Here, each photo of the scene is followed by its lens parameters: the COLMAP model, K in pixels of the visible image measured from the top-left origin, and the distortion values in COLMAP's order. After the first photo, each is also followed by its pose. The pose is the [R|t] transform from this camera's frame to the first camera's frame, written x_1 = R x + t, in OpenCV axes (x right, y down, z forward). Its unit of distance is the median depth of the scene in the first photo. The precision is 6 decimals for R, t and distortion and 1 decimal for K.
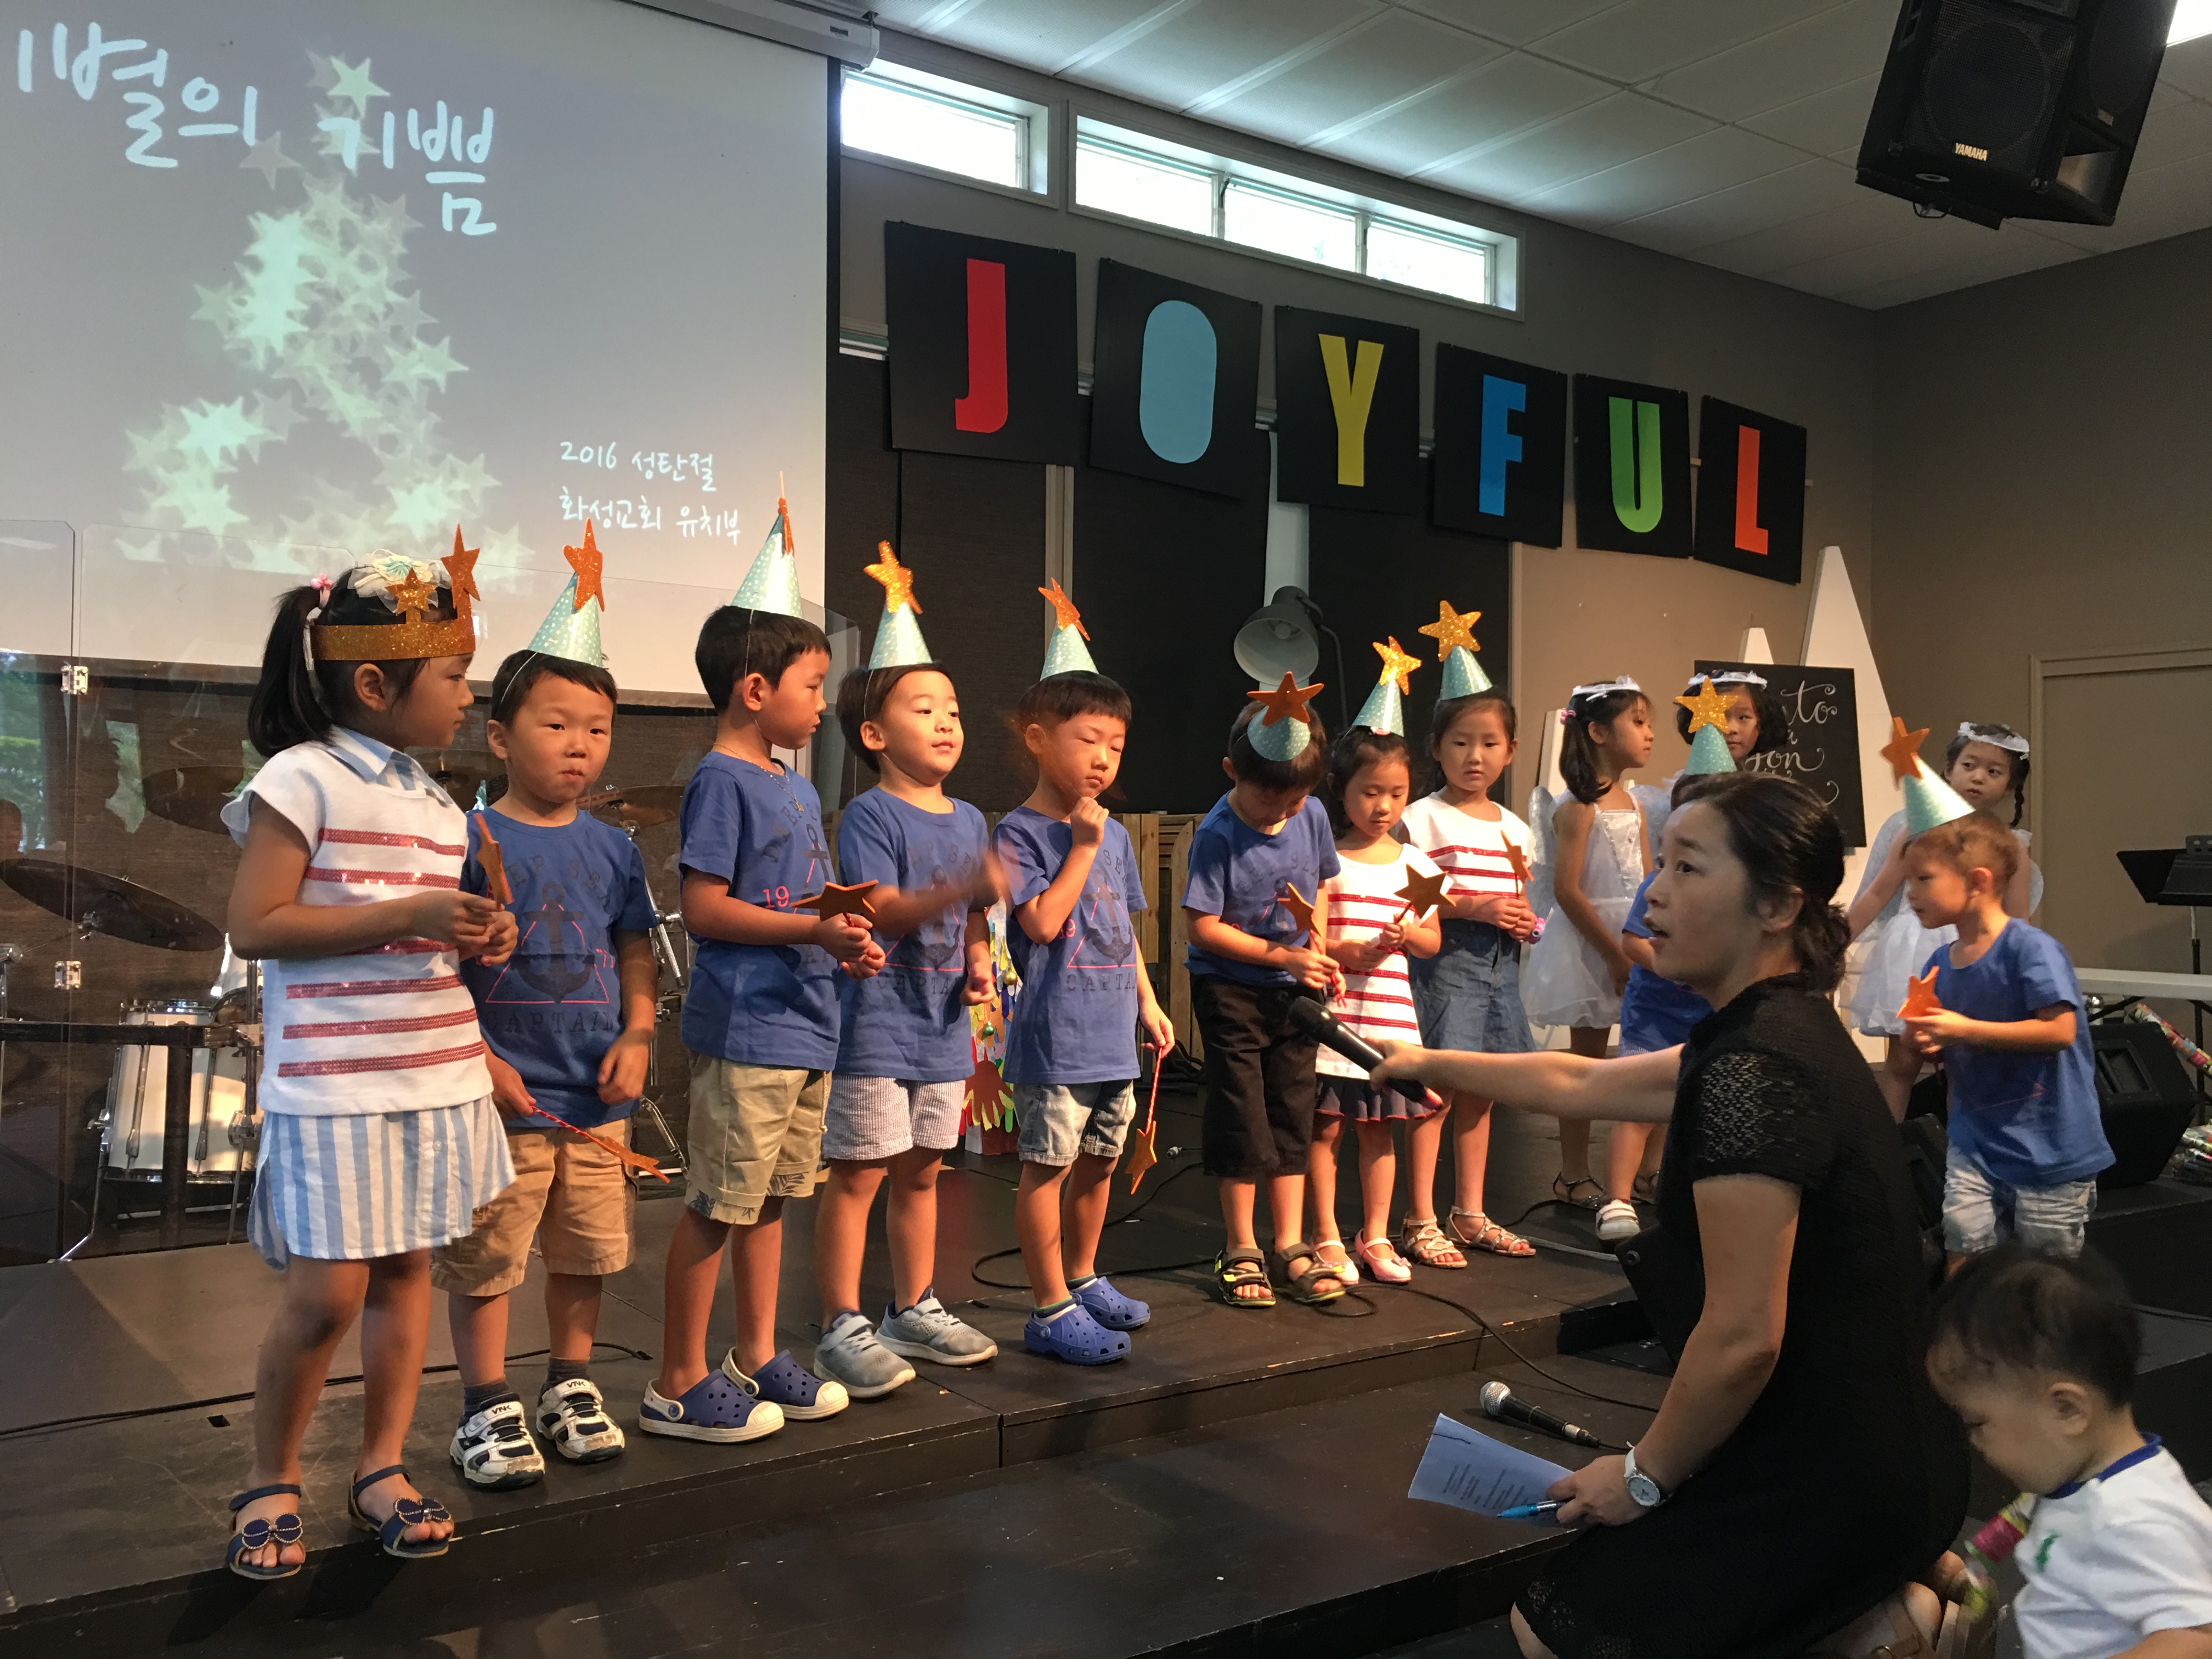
lens RADIAL K [[1894.2, 0, 1094.4], [0, 1894.2, 797.3], [0, 0, 1]] dist [0.083070, -0.106103]
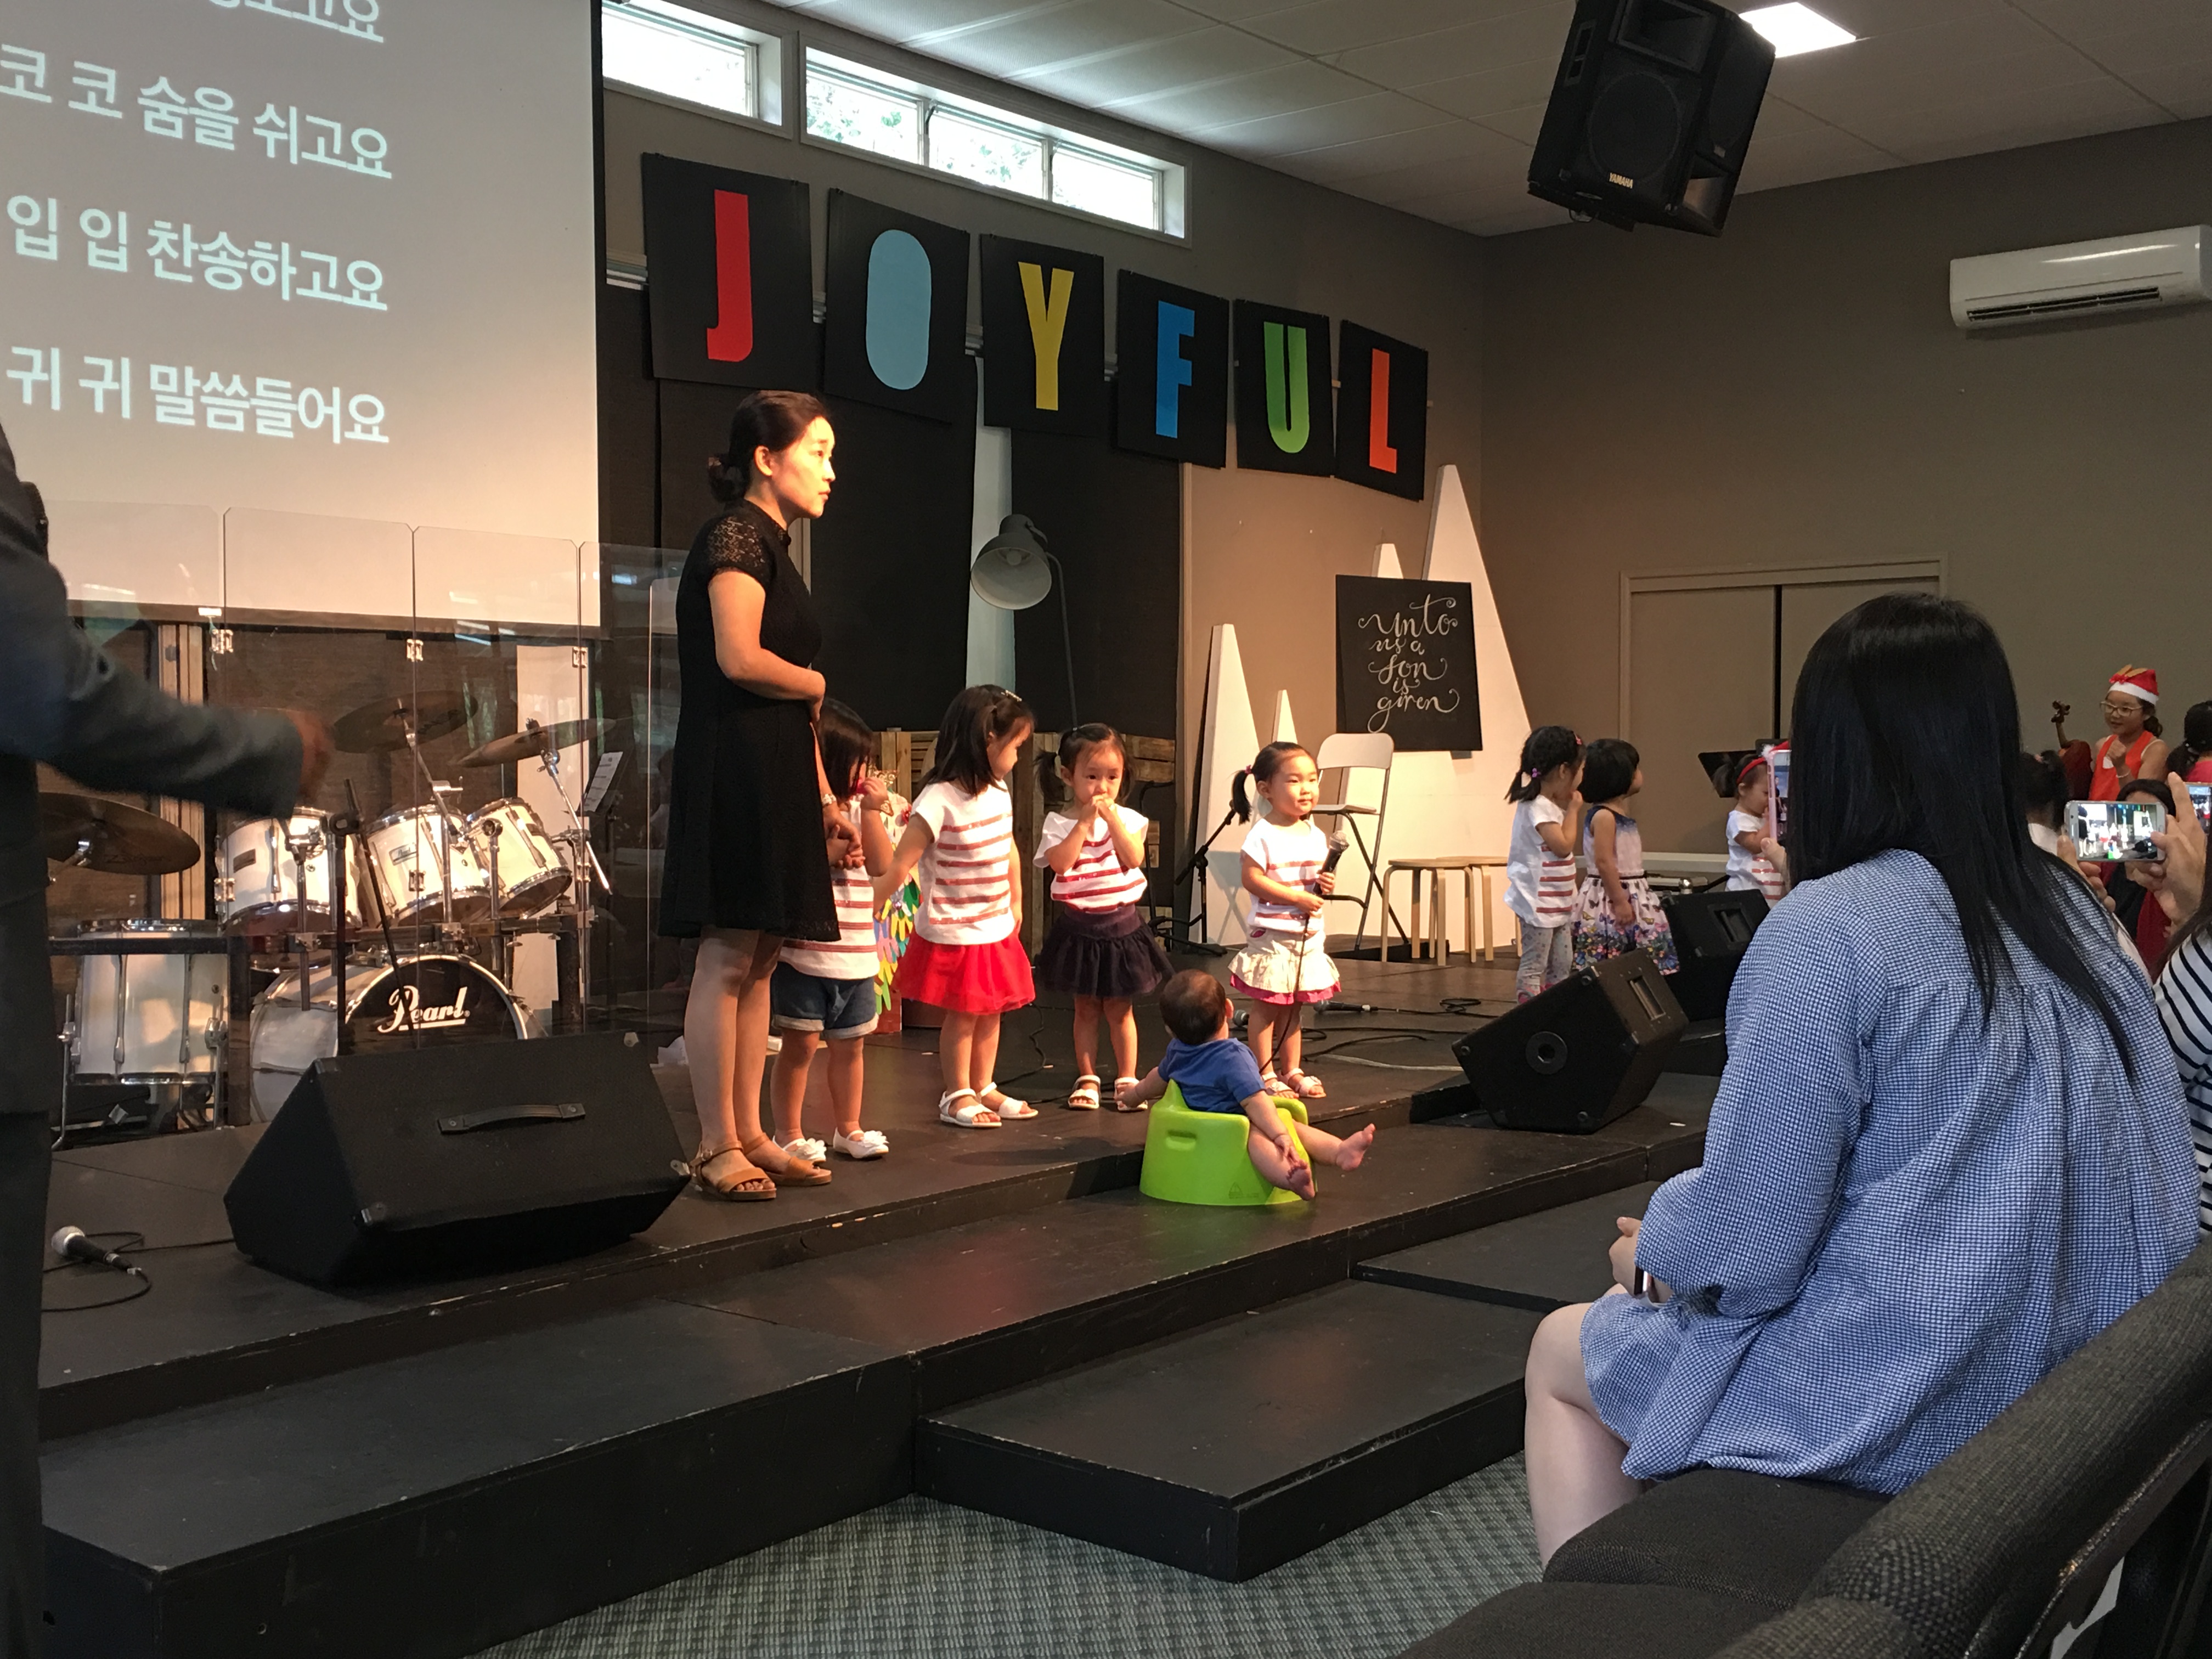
lens RADIAL K [[2361.6, 0, 1095.7], [0, 2361.6, 803.5], [0, 0, 1]] dist [0.065110, 0.000000]
pose [[0.964055, -0.018440, 0.265064, -0.206018], [0.005049, 0.998680, 0.051112, -0.017322], [-0.265656, -0.047937, 0.962875, -0.287230]]
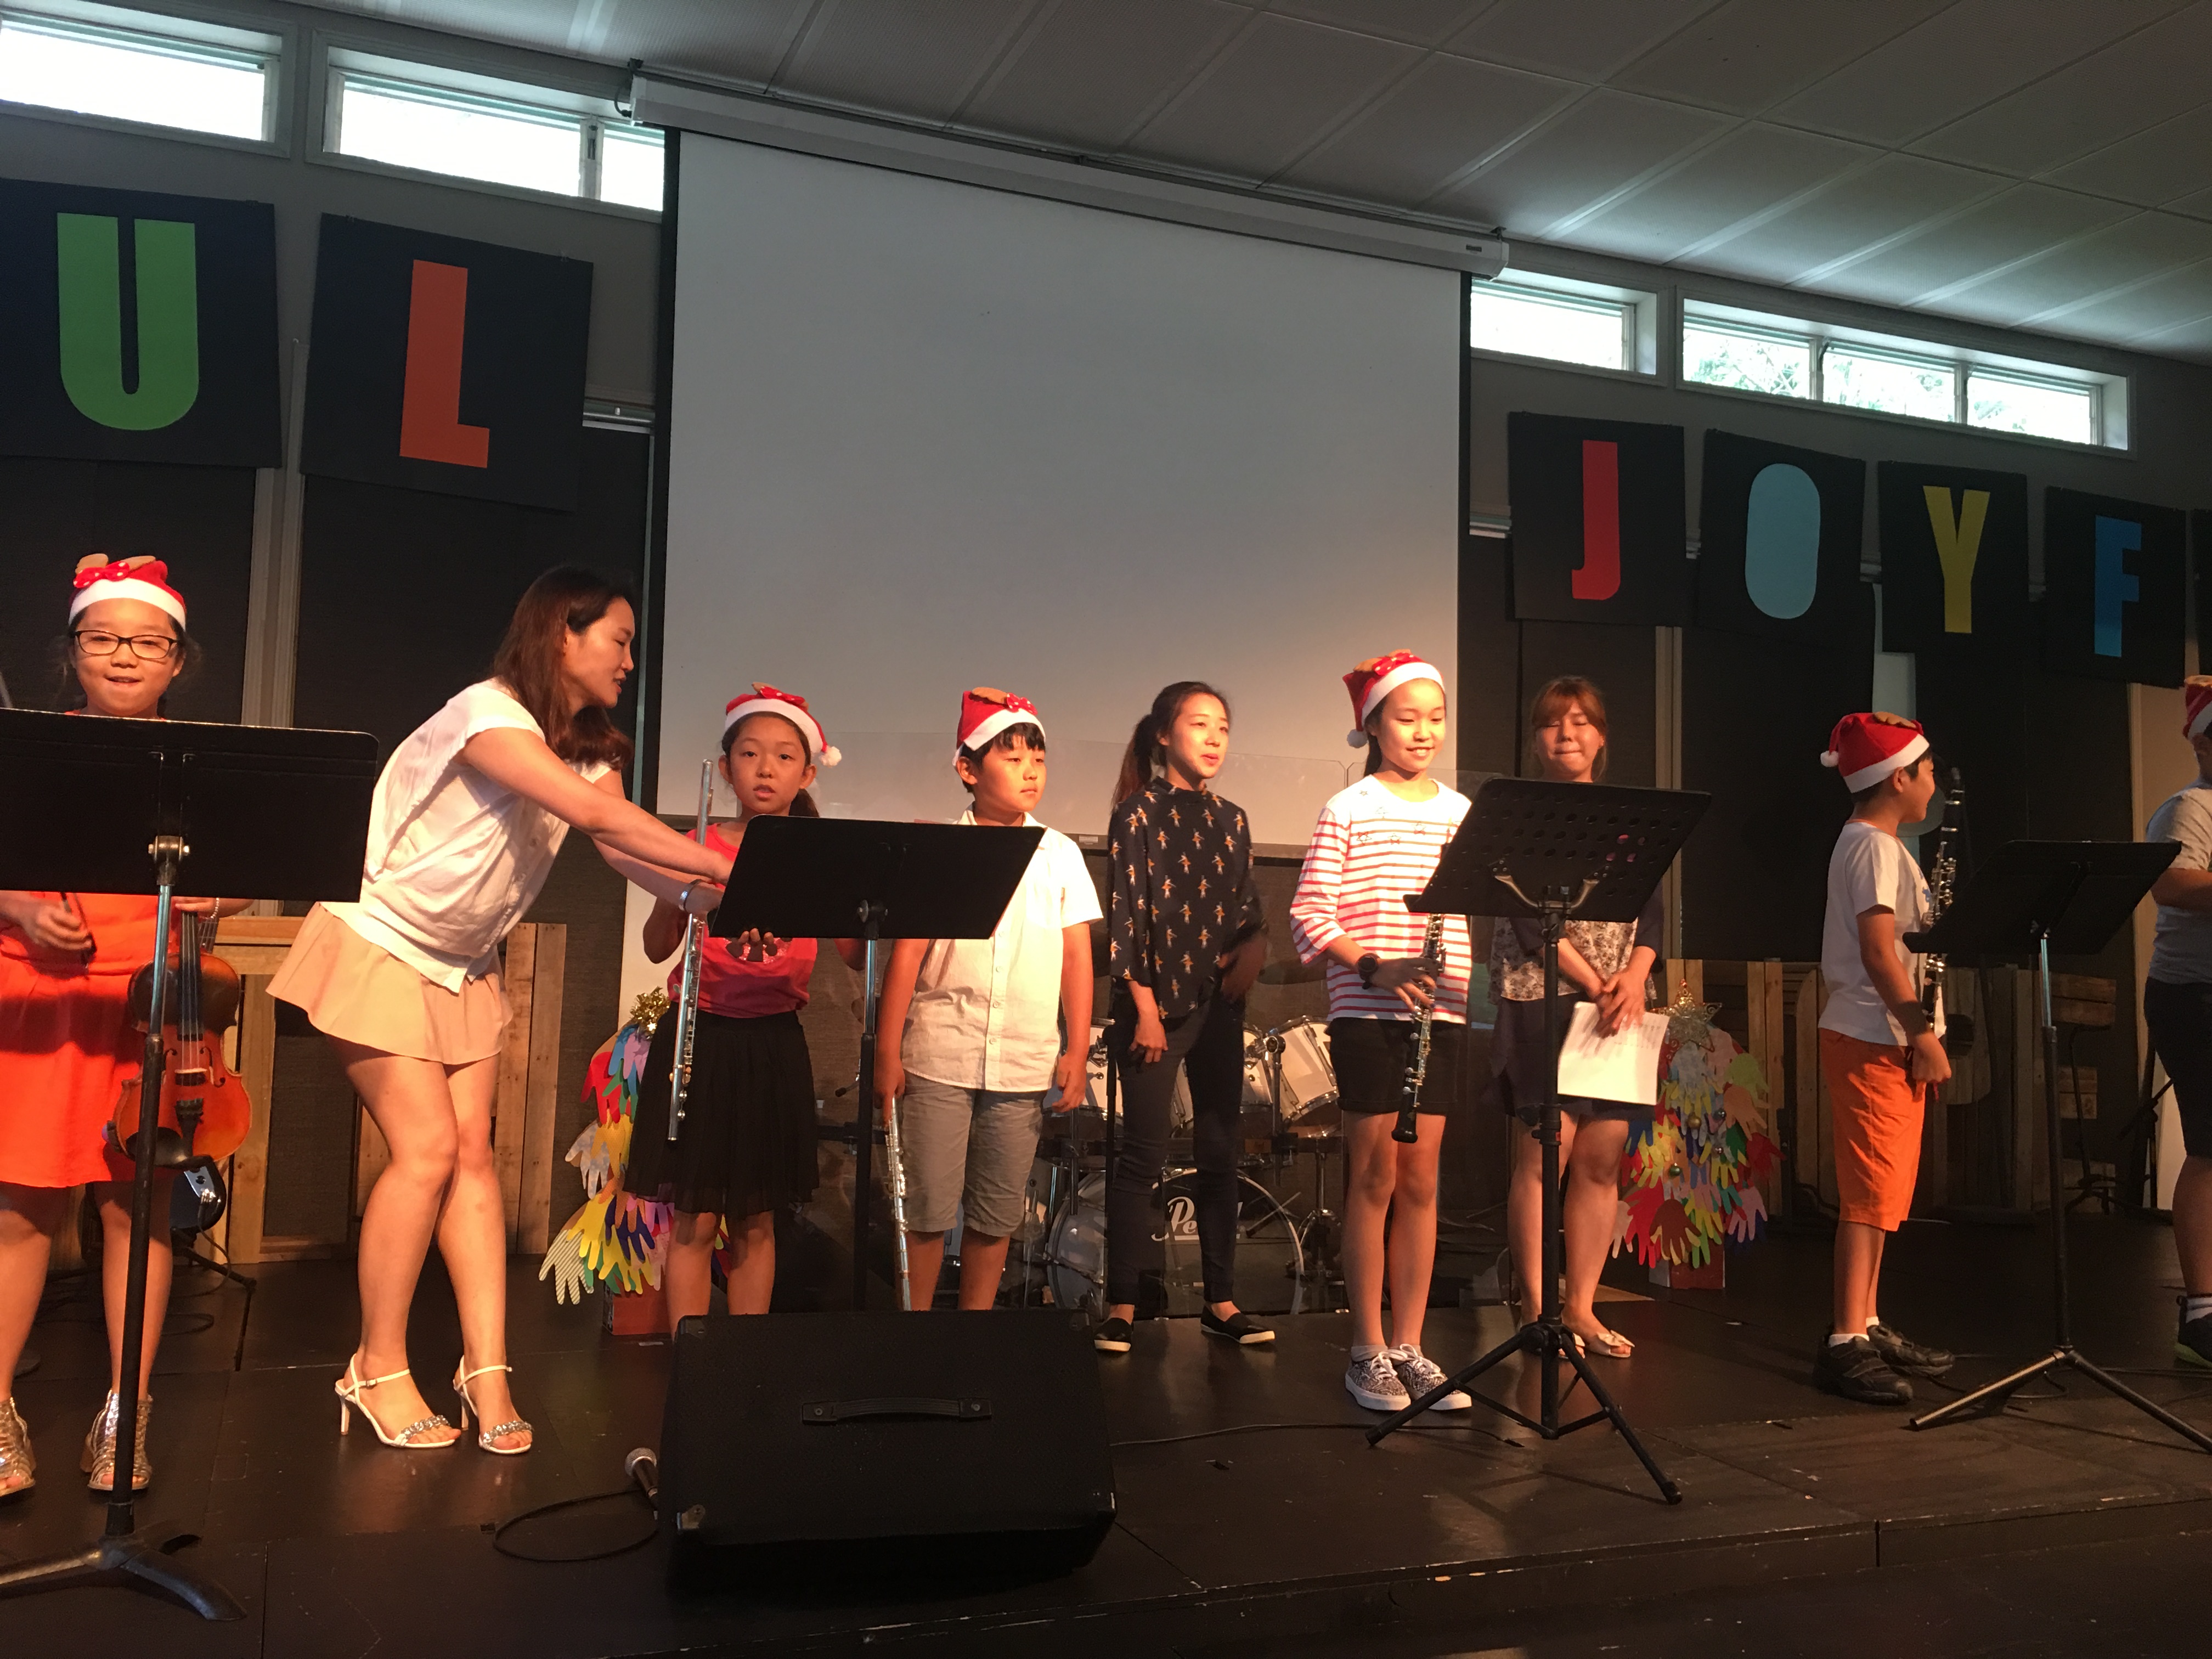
lens RADIAL K [[1894.2, 0, 1066.3], [0, 1894.2, 811.1], [0, 0, 1]] dist [0.083070, -0.106103]
pose [[0.971797, -0.003799, -0.235789, -0.093189], [-0.008938, 0.998558, -0.052925, -0.013845], [0.235650, 0.053540, 0.970362, -0.097471]]
